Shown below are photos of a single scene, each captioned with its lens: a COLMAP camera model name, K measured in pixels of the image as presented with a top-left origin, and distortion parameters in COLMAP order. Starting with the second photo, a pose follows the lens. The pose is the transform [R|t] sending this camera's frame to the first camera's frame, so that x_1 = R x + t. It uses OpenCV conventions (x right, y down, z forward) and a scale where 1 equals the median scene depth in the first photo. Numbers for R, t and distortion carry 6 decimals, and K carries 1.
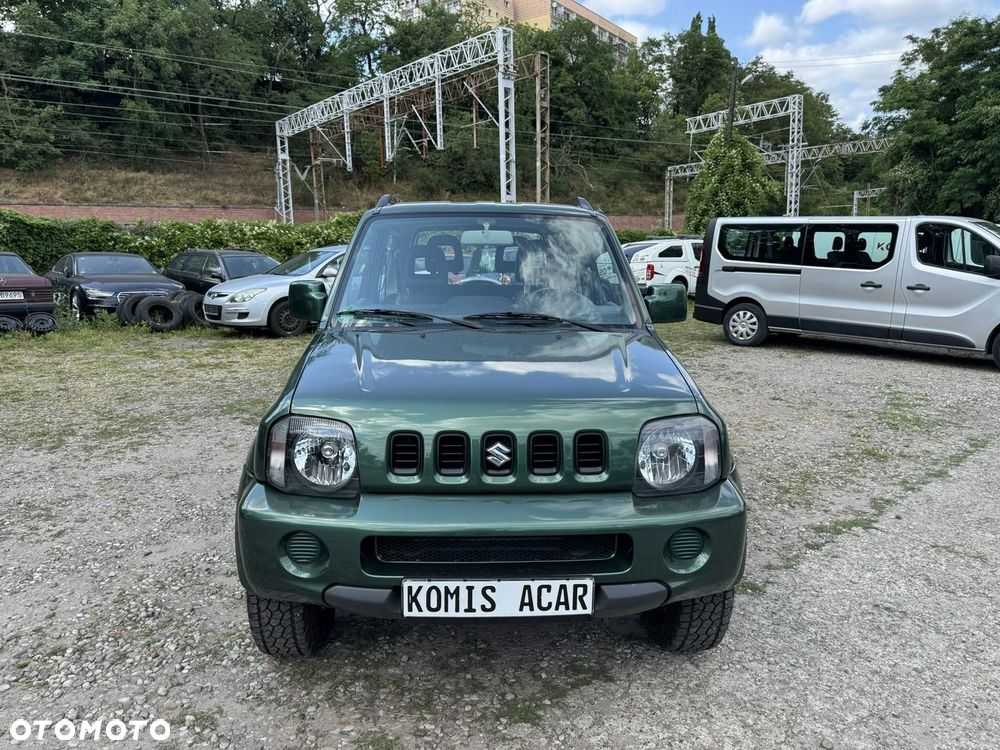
lens RADIAL K [[704.8, 0, 499.0], [0, 704.8, 383.0], [0, 0, 1]] dist [0.031106, -0.036982]
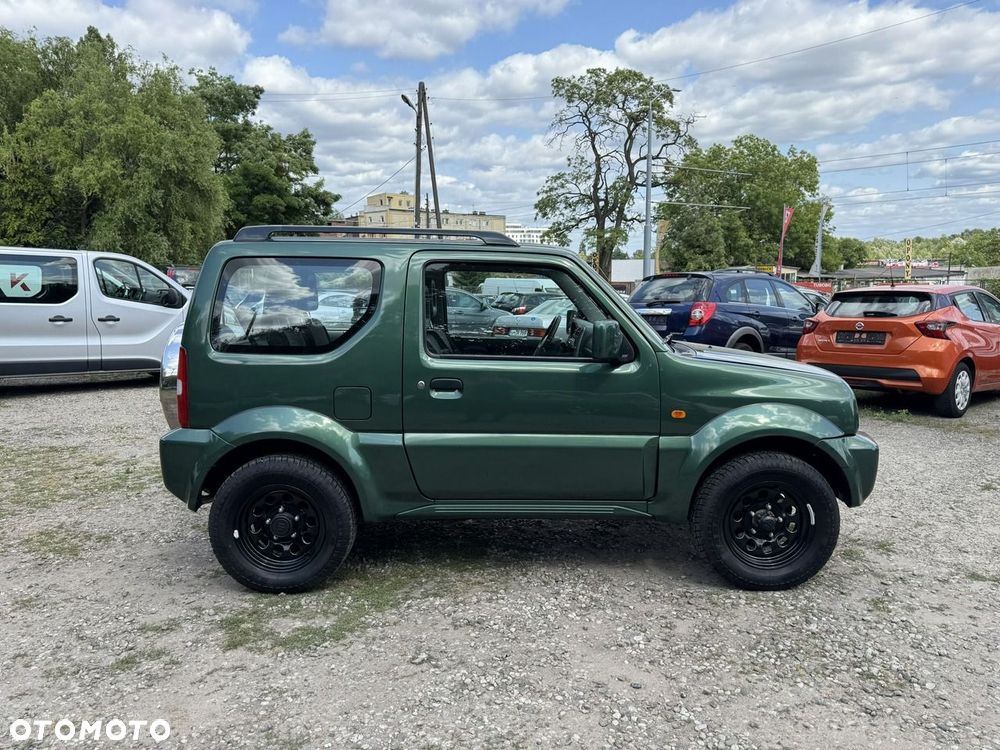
lens RADIAL K [[704.8, 0, 499.4], [0, 704.8, 388.2], [0, 0, 1]] dist [0.031106, -0.036982]
pose [[0.045469, -0.145284, 0.988345, -0.128811], [0.180574, 0.974265, 0.134907, -0.021253], [-0.982510, 0.172335, 0.070533, 0.110597]]
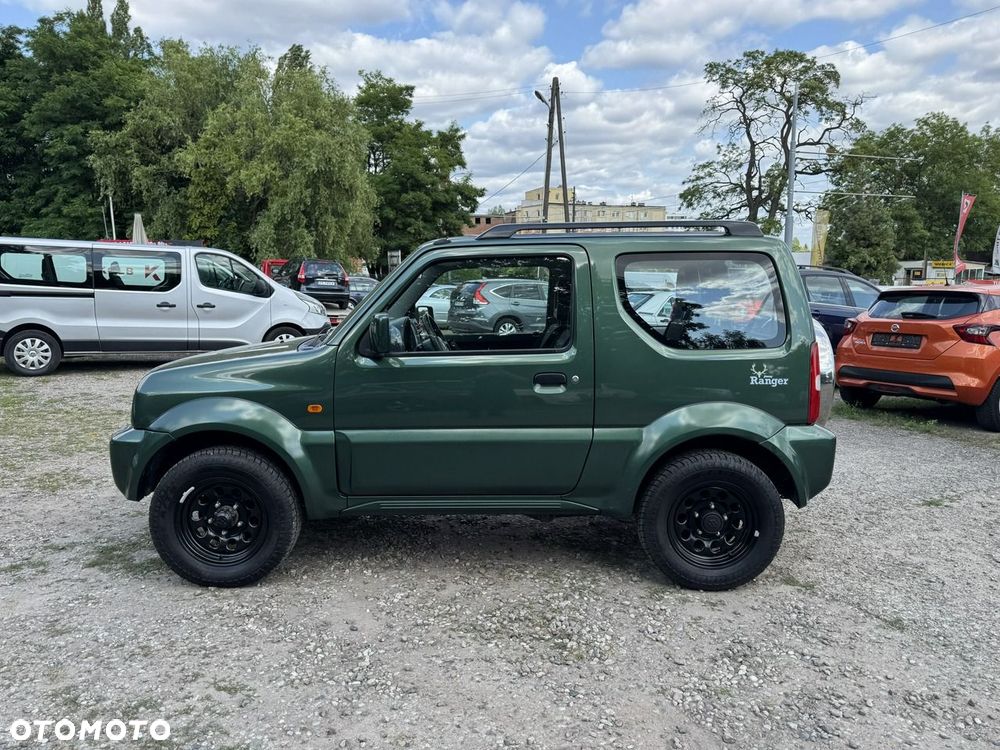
lens RADIAL K [[704.8, 0, 493.1], [0, 704.8, 388.2], [0, 0, 1]] dist [0.031106, -0.036982]
pose [[0.274060, -0.147458, 0.950341, -0.132417], [0.164659, 0.980778, 0.104696, -0.012389], [-0.947512, 0.127789, 0.293073, 0.057691]]
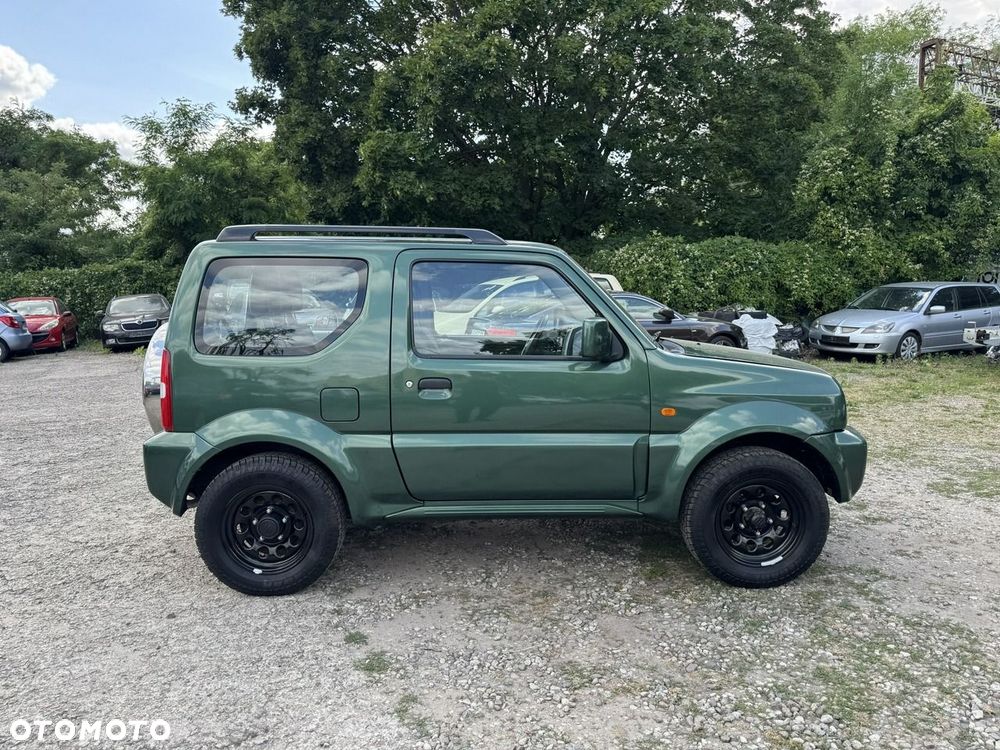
lens RADIAL K [[704.8, 0, 496.2], [0, 704.8, 379.0], [0, 0, 1]] dist [0.031106, -0.036982]
pose [[-0.265277, 0.106358, -0.958288, 0.109715], [-0.161773, 0.974898, 0.152984, -0.021135], [0.950504, 0.195609, -0.241412, 0.126415]]
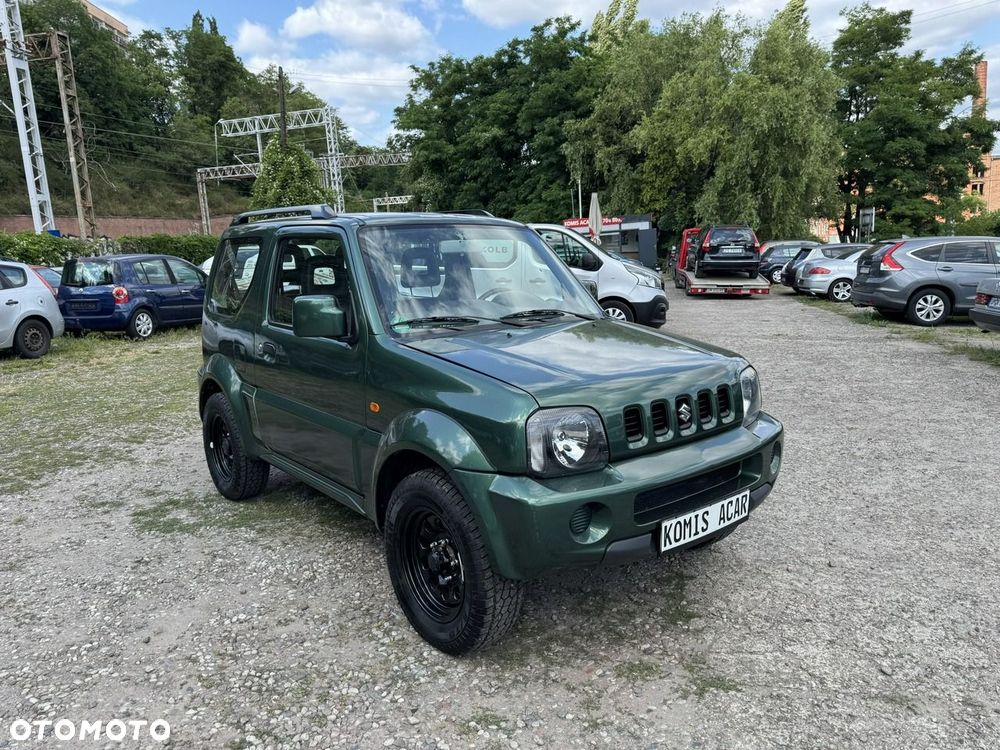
lens RADIAL K [[704.8, 0, 497.0], [0, 704.8, 377.7], [0, 0, 1]] dist [0.031106, -0.036982]
pose [[0.803880, -0.129446, 0.580534, -0.064754], [0.136859, 0.990097, 0.031257, -0.003091], [-0.578832, 0.054325, 0.813636, 0.009070]]
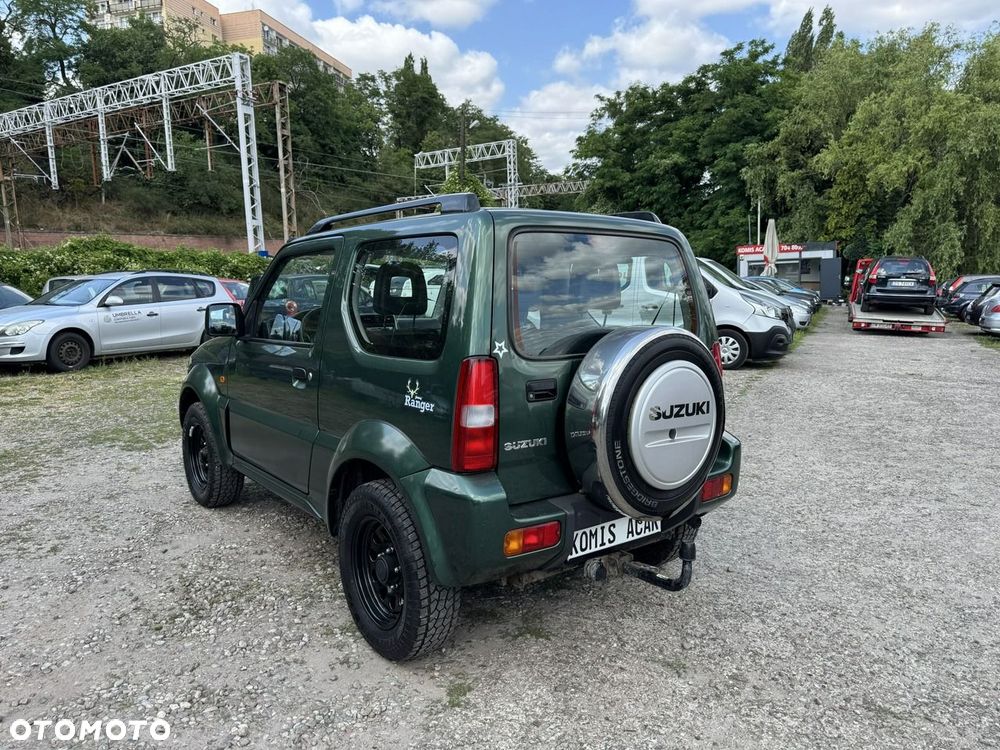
lens RADIAL K [[704.8, 0, 495.7], [0, 704.8, 382.1], [0, 0, 1]] dist [0.031106, -0.036982]
pose [[0.930312, -0.057992, 0.362155, -0.042642], [0.071452, 0.997158, -0.023873, 0.004178], [-0.359742, 0.048086, 0.931812, -0.025940]]
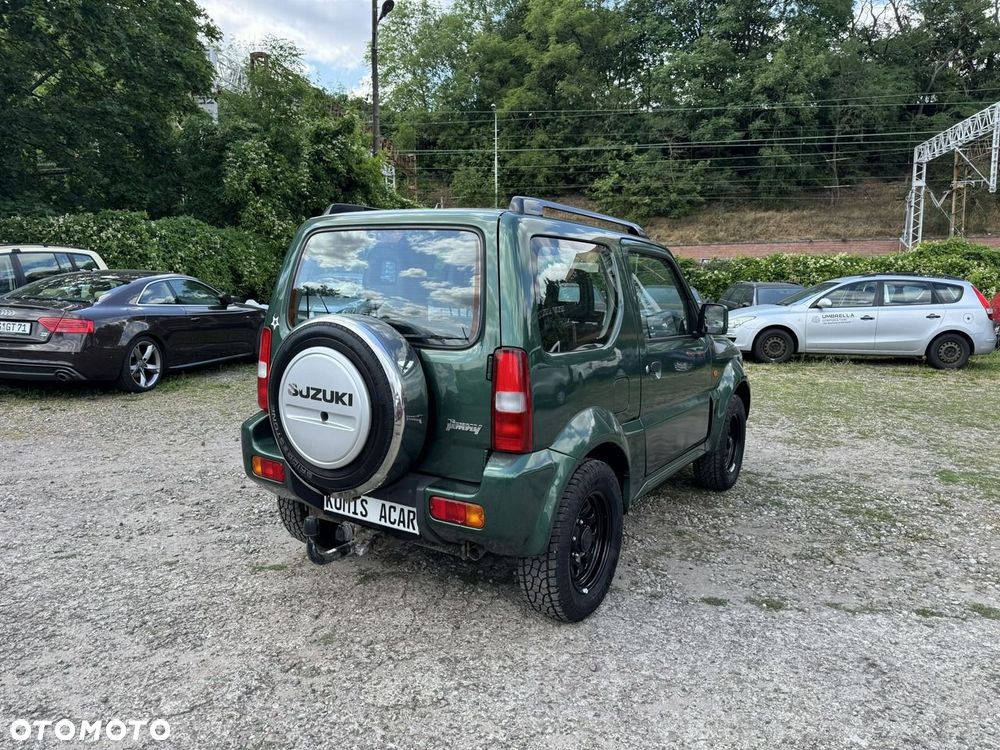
lens RADIAL K [[703.3, 0, 496.7], [0, 703.3, 384.1], [0, 0, 1]] dist [0.030593, -0.033320]
pose [[0.656025, 0.109195, -0.746799, 0.080606], [-0.142518, 0.989600, 0.019502, 0.001131], [0.741162, 0.093638, 0.664764, 0.000182]]
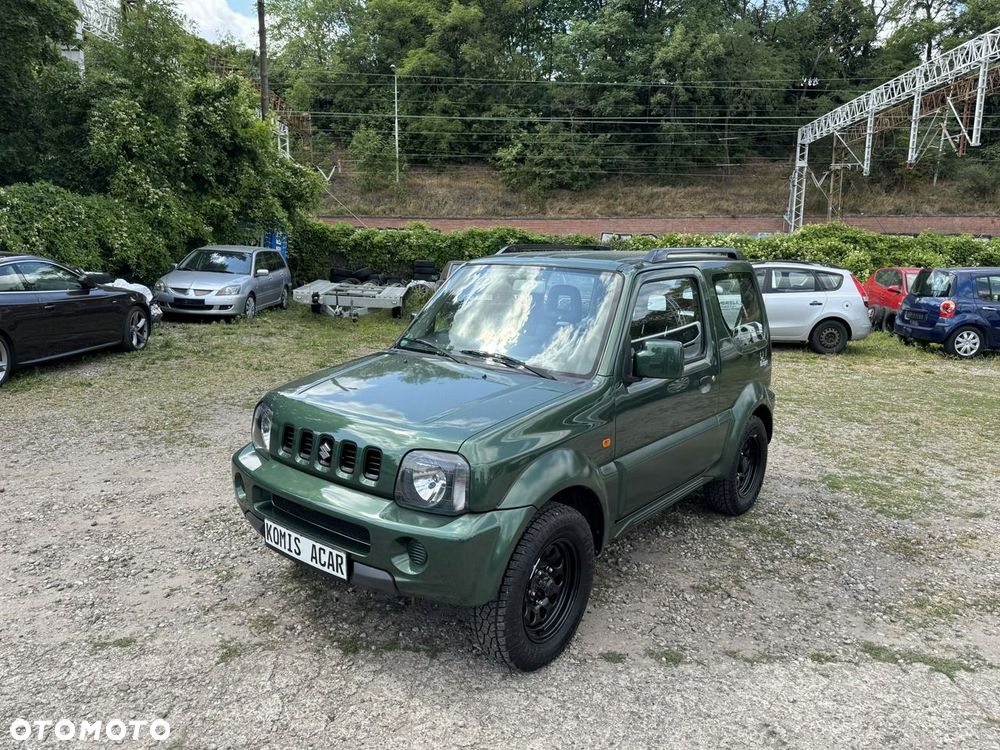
lens RADIAL K [[703.3, 0, 501.6], [0, 703.3, 379.7], [0, 0, 1]] dist [0.030593, -0.033320]
pose [[0.755020, 0.132969, -0.642078, 0.073957], [-0.140063, 0.989327, 0.040181, -0.009451], [0.640568, 0.059594, 0.765586, 0.008183]]
